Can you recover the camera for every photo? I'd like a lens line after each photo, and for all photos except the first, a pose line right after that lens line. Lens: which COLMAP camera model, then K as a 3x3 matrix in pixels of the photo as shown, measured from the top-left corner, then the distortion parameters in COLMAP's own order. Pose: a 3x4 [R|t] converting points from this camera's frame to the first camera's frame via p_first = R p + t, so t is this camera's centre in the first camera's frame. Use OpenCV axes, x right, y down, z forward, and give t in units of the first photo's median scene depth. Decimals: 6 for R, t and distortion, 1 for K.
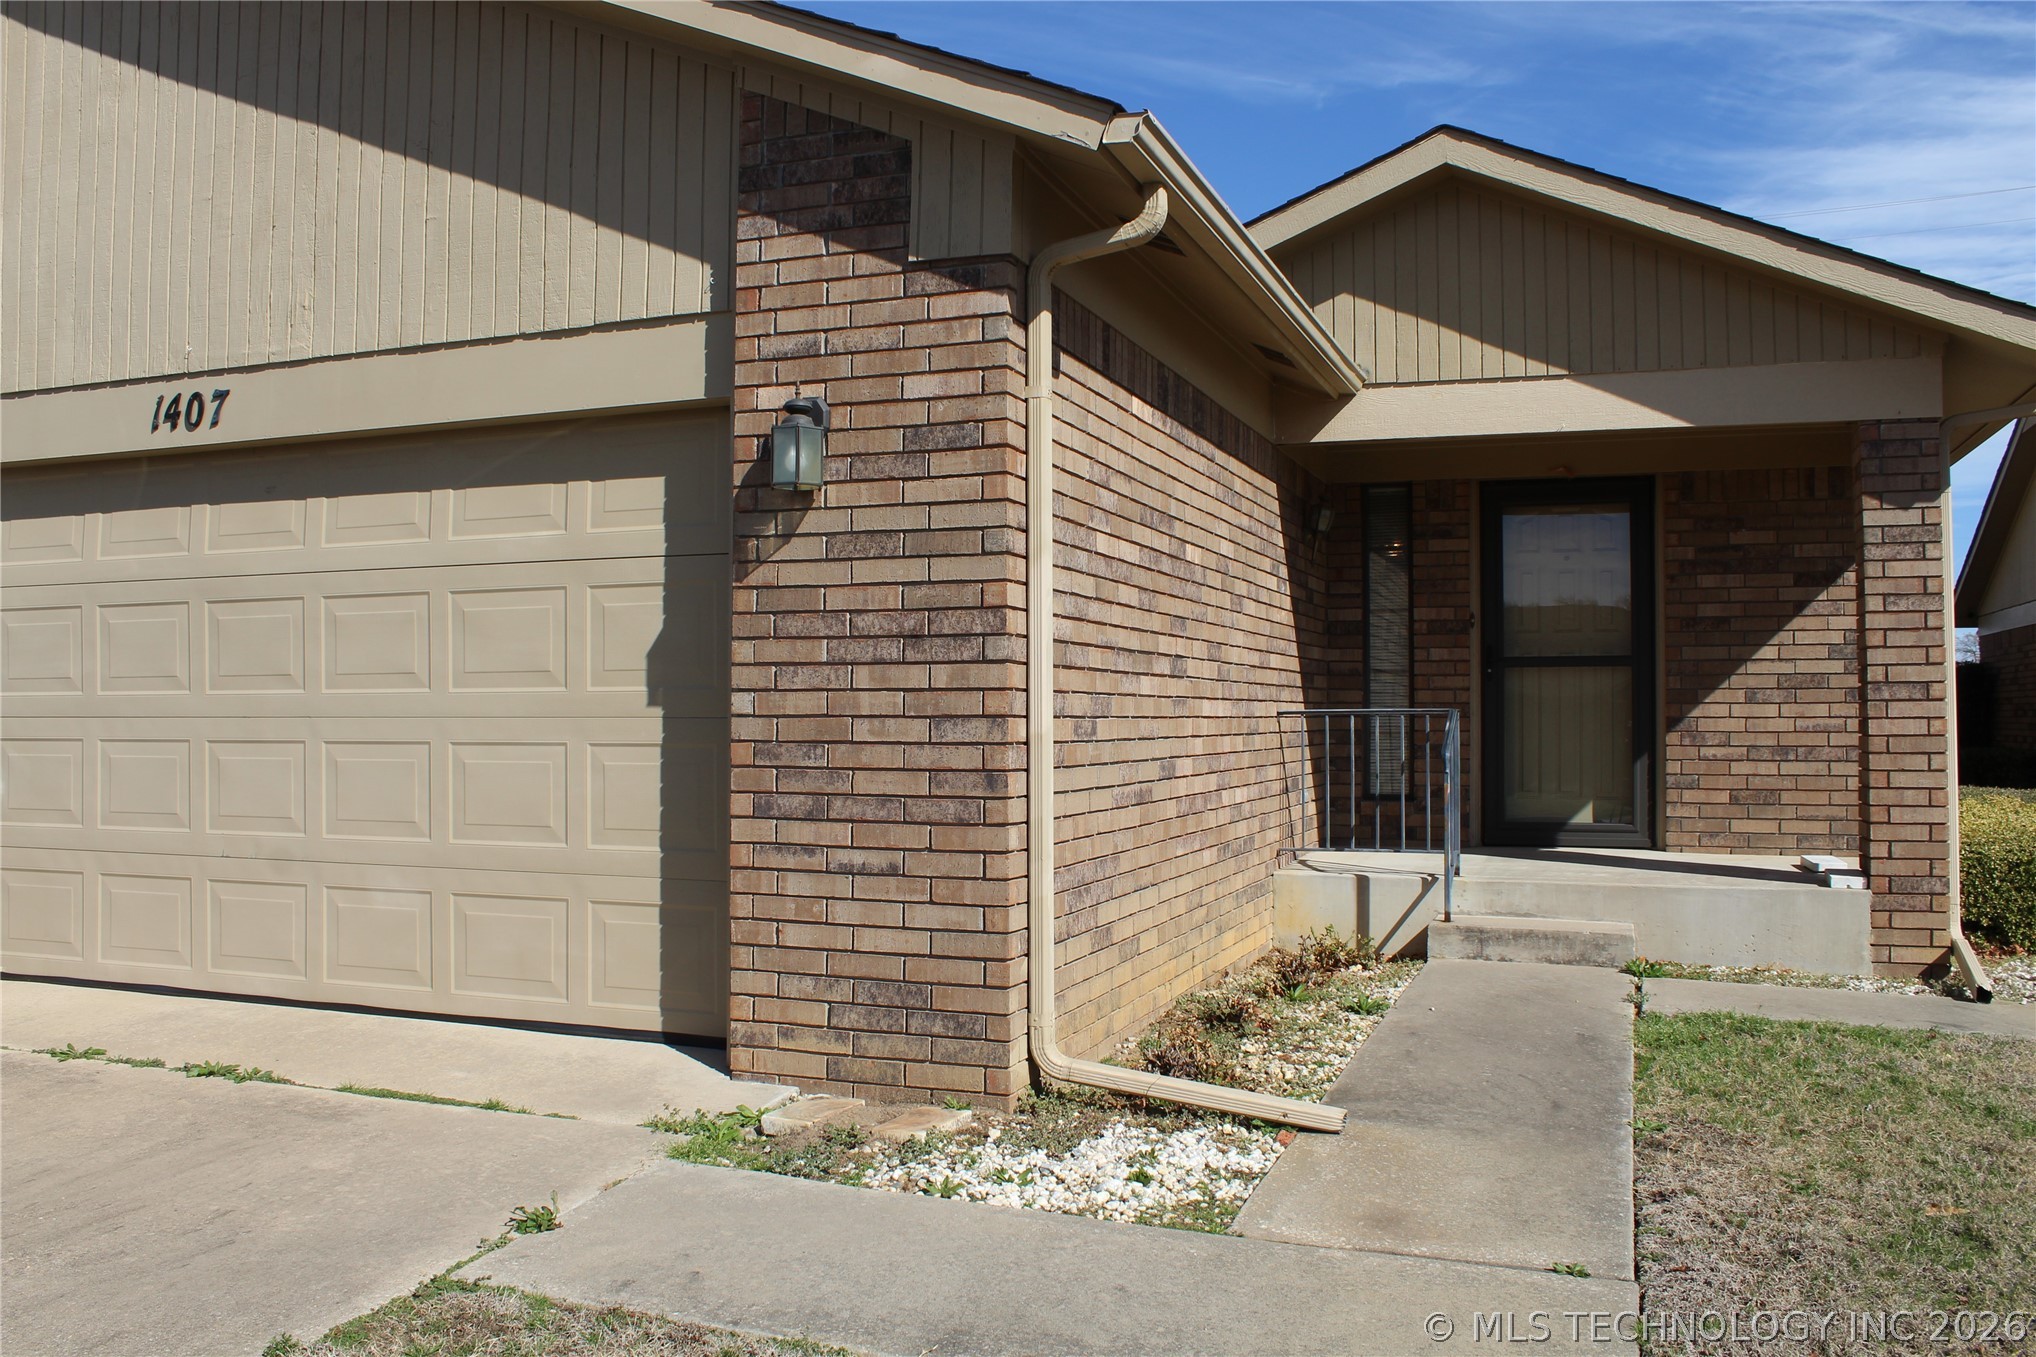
lens RADIAL K [[1695.9, 0, 1004.1], [0, 1695.9, 684.7], [0, 0, 1]] dist [-0.164158, 0.140459]
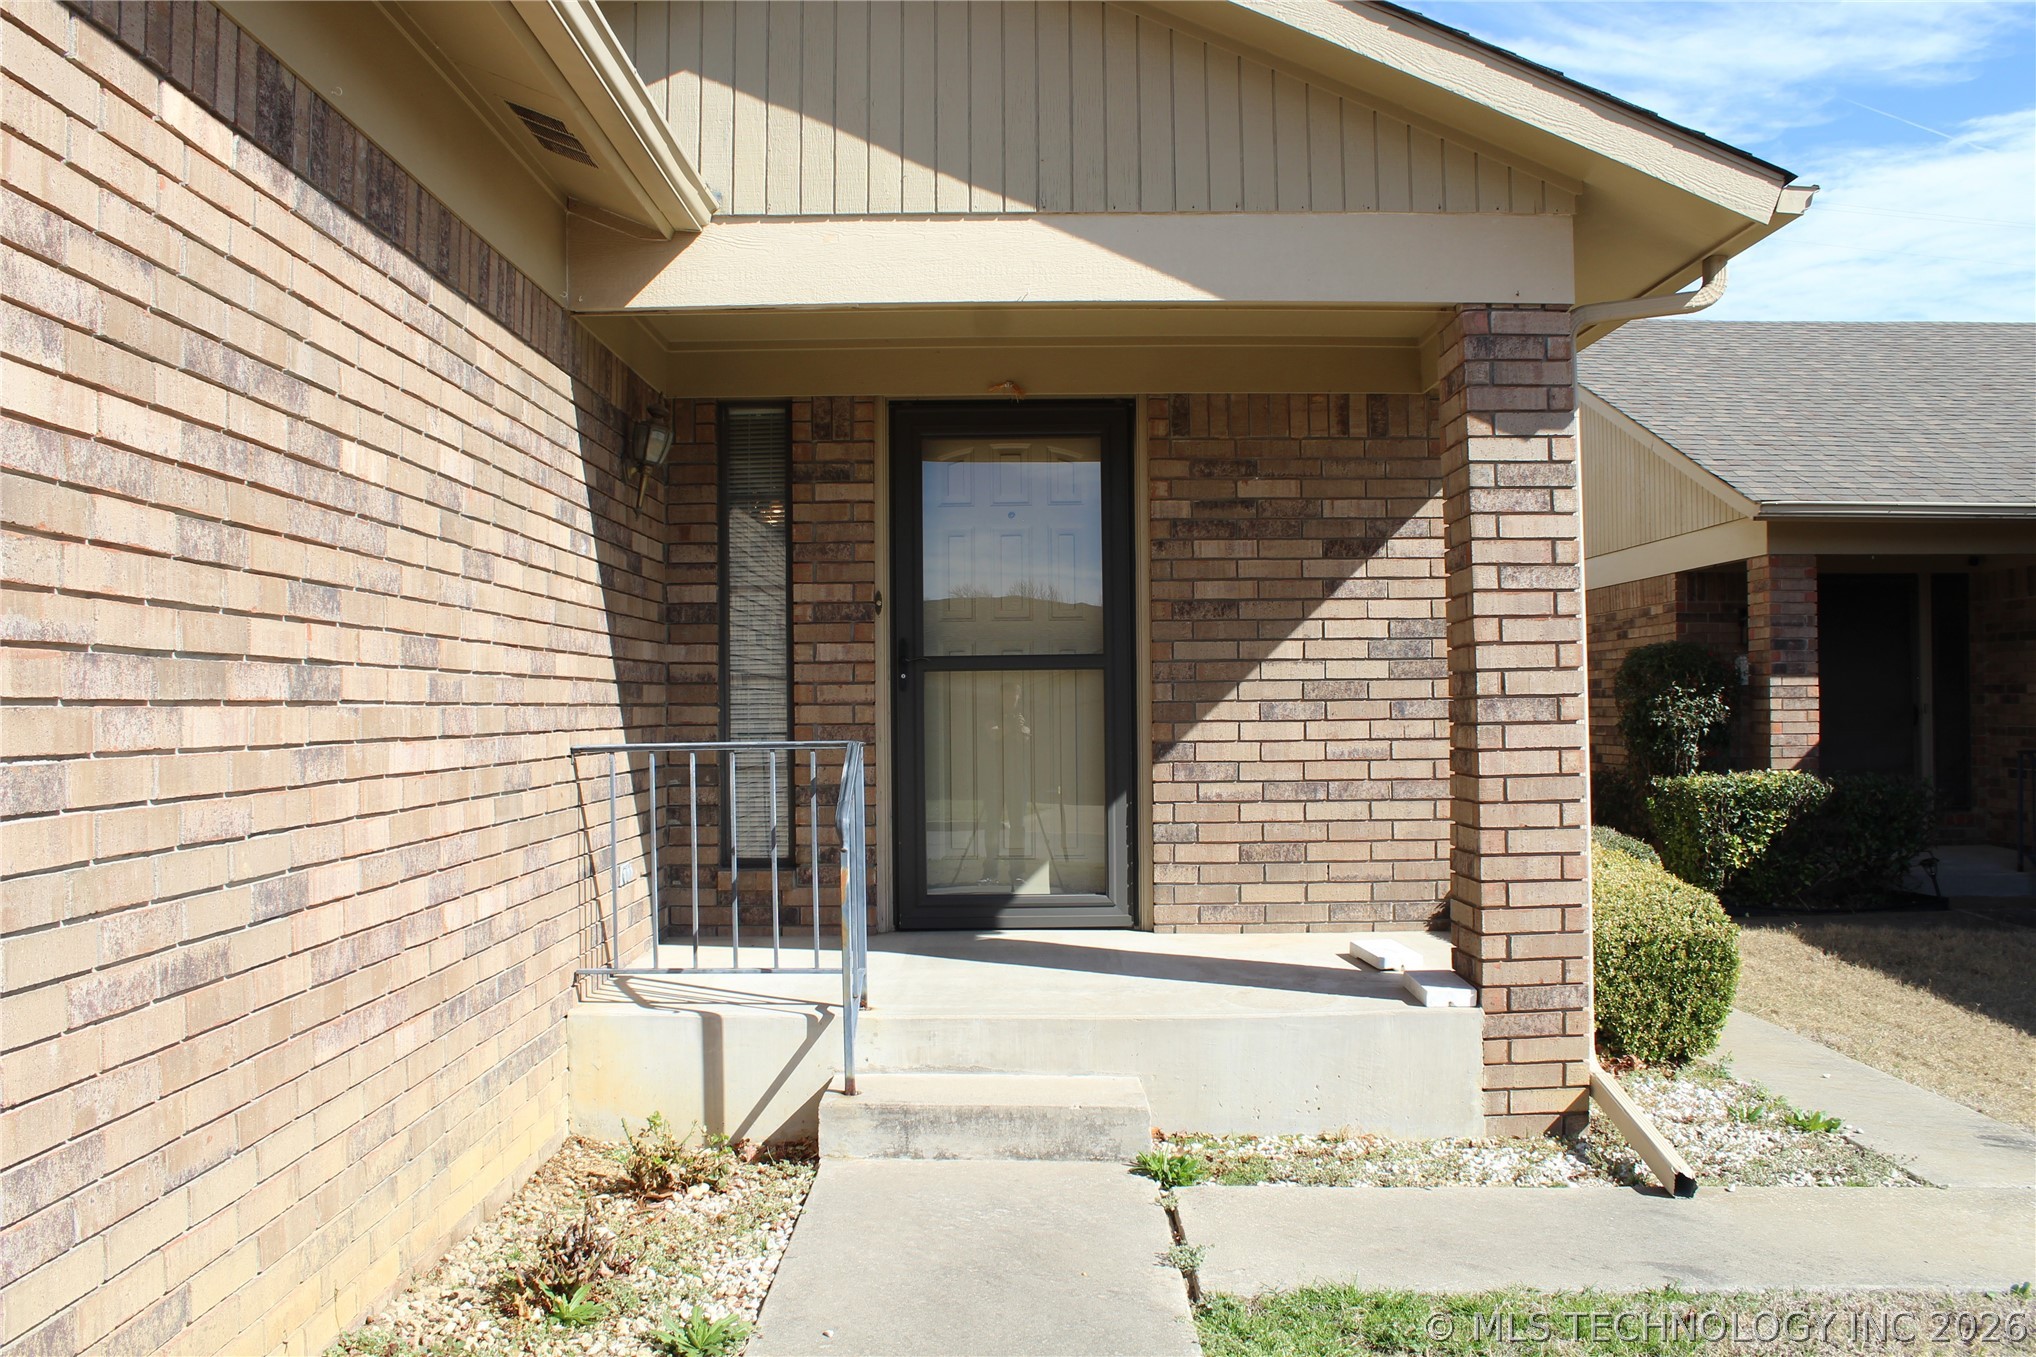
lens RADIAL K [[1695.9, 0, 1004.1], [0, 1695.9, 684.7], [0, 0, 1]] dist [-0.164158, 0.140459]
pose [[0.937346, -0.005995, 0.348347, 0.112179], [0.004690, 0.999978, 0.004589, -0.010241], [-0.348367, -0.002668, 0.937354, 0.432980]]
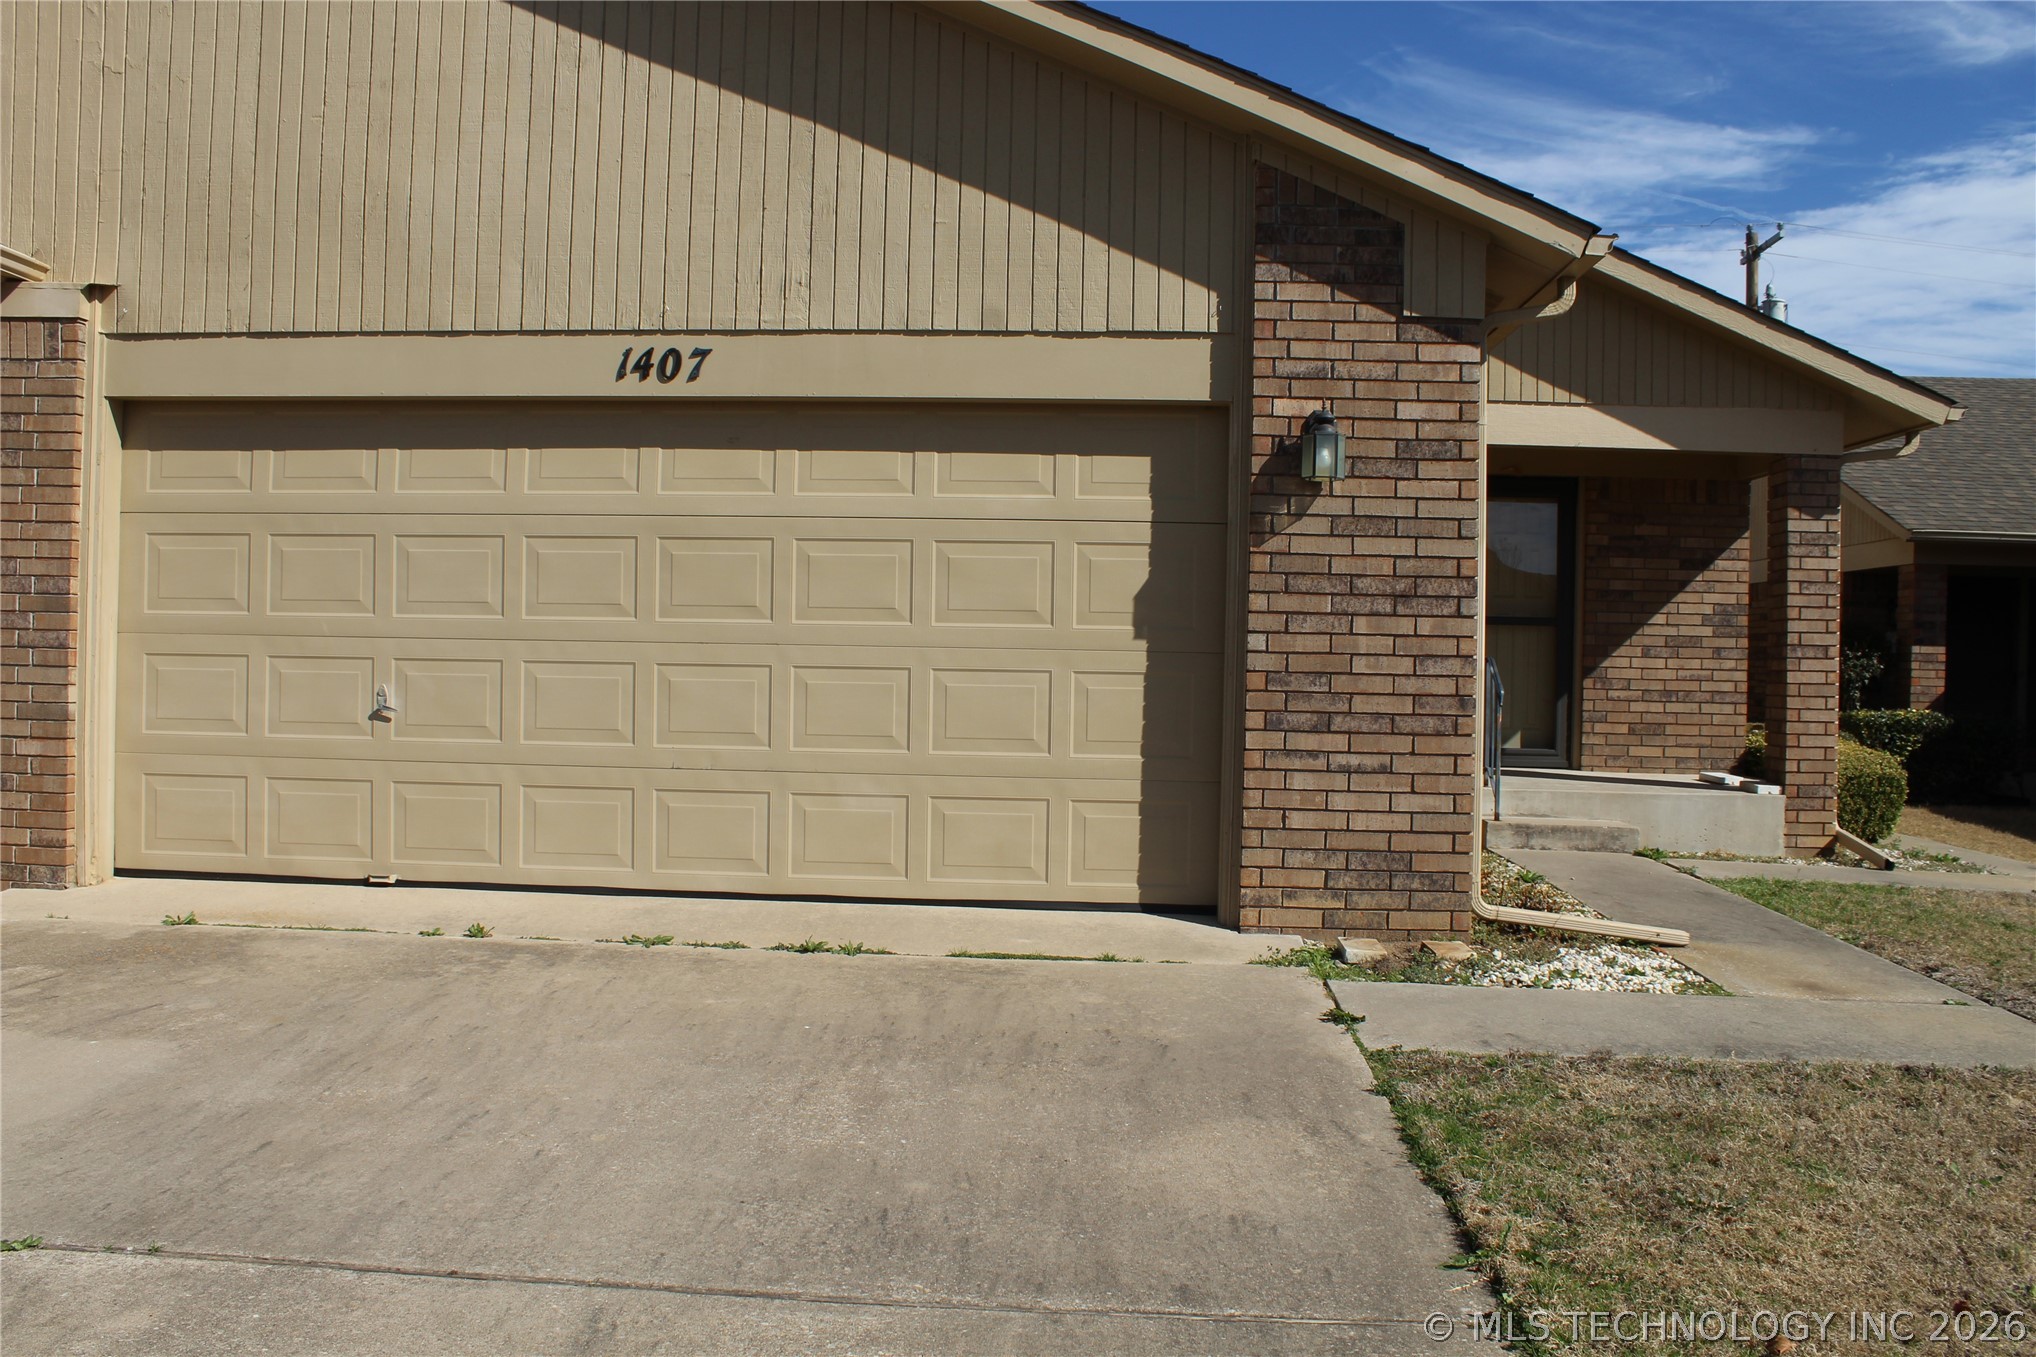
lens RADIAL K [[1695.9, 0, 1004.1], [0, 1695.9, 684.7], [0, 0, 1]] dist [-0.164158, 0.140459]
pose [[0.954666, 0.015407, 0.297279, -0.516064], [-0.025985, 0.999161, 0.031664, 0.005400], [-0.296542, -0.037954, 0.954265, -0.127764]]
